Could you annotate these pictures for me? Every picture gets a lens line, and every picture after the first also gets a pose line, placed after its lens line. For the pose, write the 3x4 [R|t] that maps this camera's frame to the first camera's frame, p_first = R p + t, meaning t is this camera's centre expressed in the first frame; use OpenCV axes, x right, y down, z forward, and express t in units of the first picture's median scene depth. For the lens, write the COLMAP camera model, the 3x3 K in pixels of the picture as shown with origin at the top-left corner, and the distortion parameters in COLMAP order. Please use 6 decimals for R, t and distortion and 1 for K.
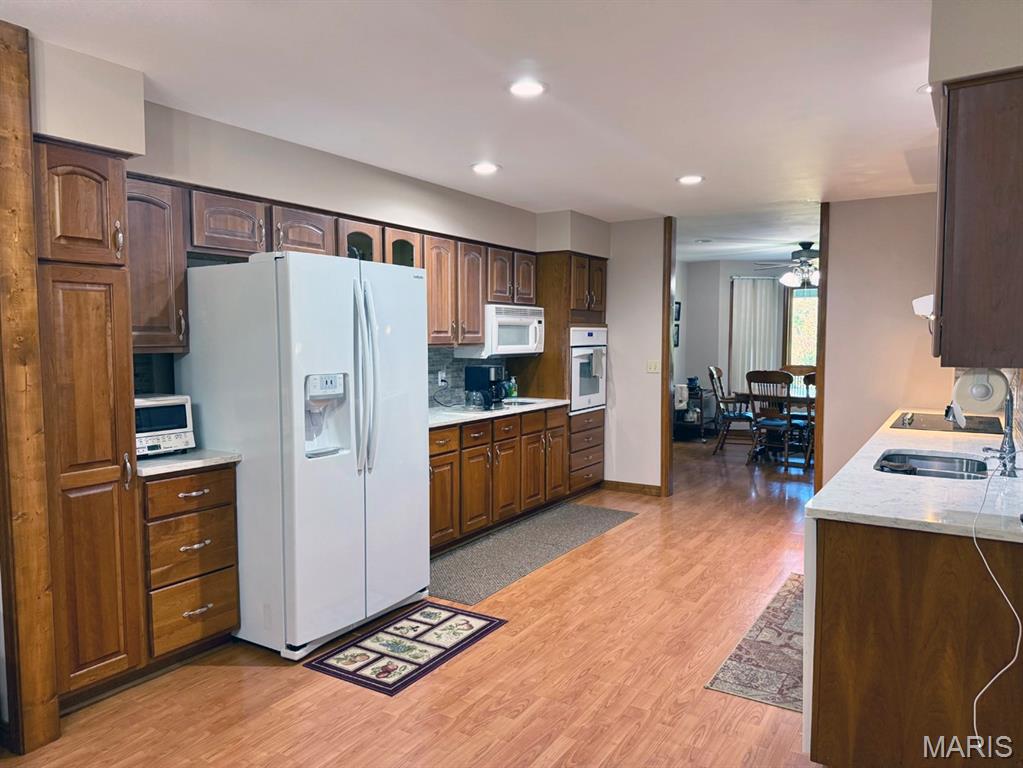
lens RADIAL K [[729.1, 0, 511.7], [0, 729.1, 382.5], [0, 0, 1]] dist [0.044678, -0.012208]
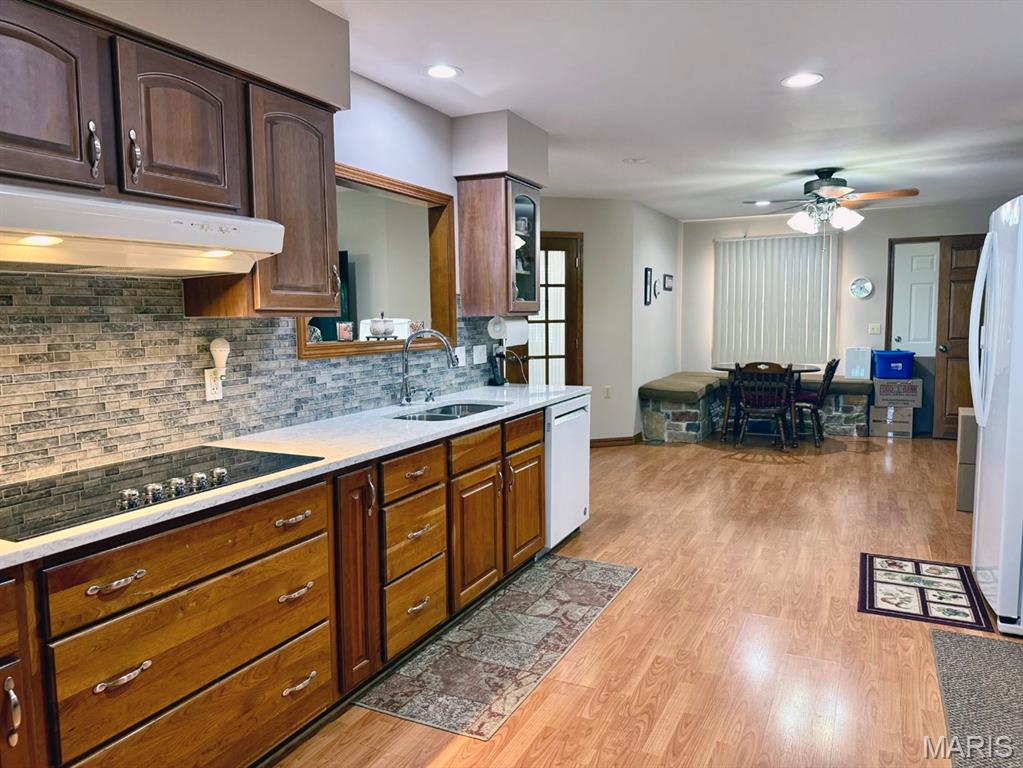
lens RADIAL K [[729.1, 0, 512.4], [0, 729.1, 381.1], [0, 0, 1]] dist [0.044678, -0.012208]
pose [[-0.995088, 0.013630, -0.098049, 0.528422], [-0.002956, 0.985942, 0.167061, -0.106913], [0.098948, 0.166530, -0.981059, 1.896653]]
